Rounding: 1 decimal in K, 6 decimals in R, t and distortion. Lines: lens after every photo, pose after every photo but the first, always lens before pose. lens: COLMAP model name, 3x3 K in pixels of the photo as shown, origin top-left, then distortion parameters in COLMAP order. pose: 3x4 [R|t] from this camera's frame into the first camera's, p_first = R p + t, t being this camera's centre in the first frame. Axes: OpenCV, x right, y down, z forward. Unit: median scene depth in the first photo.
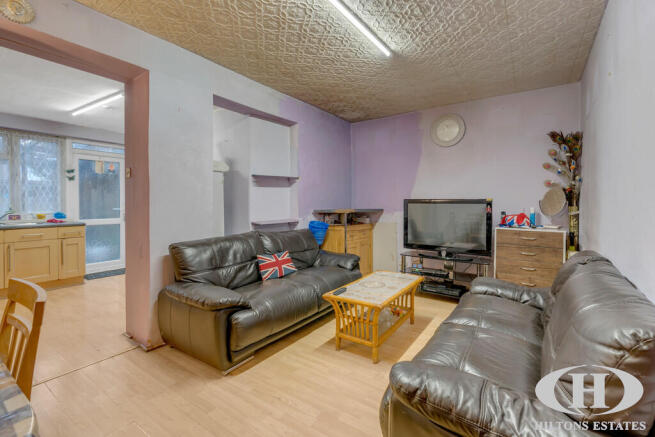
lens RADIAL K [[299.4, 0, 328.0], [0, 299.4, 205.2], [0, 0, 1]] dist [0.000150, 0.000211]
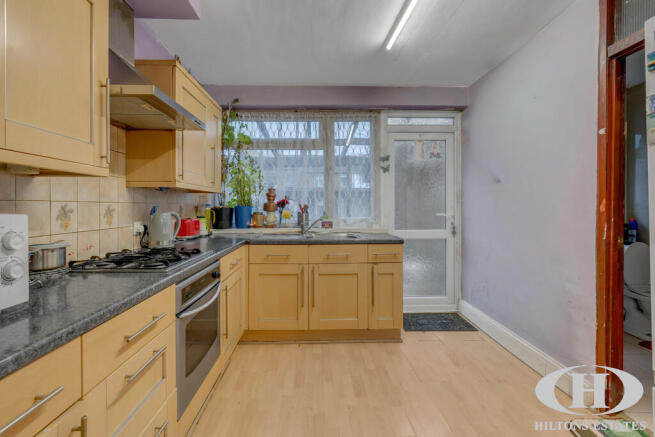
lens RADIAL K [[299.4, 0, 328.0], [0, 299.4, 205.2], [0, 0, 1]] dist [0.000150, 0.000211]
pose [[0.610470, 0.002967, -0.792034, -0.420374], [-0.006417, 0.999979, -0.001200, -0.006707], [0.792013, 0.005815, 0.610476, 0.506754]]
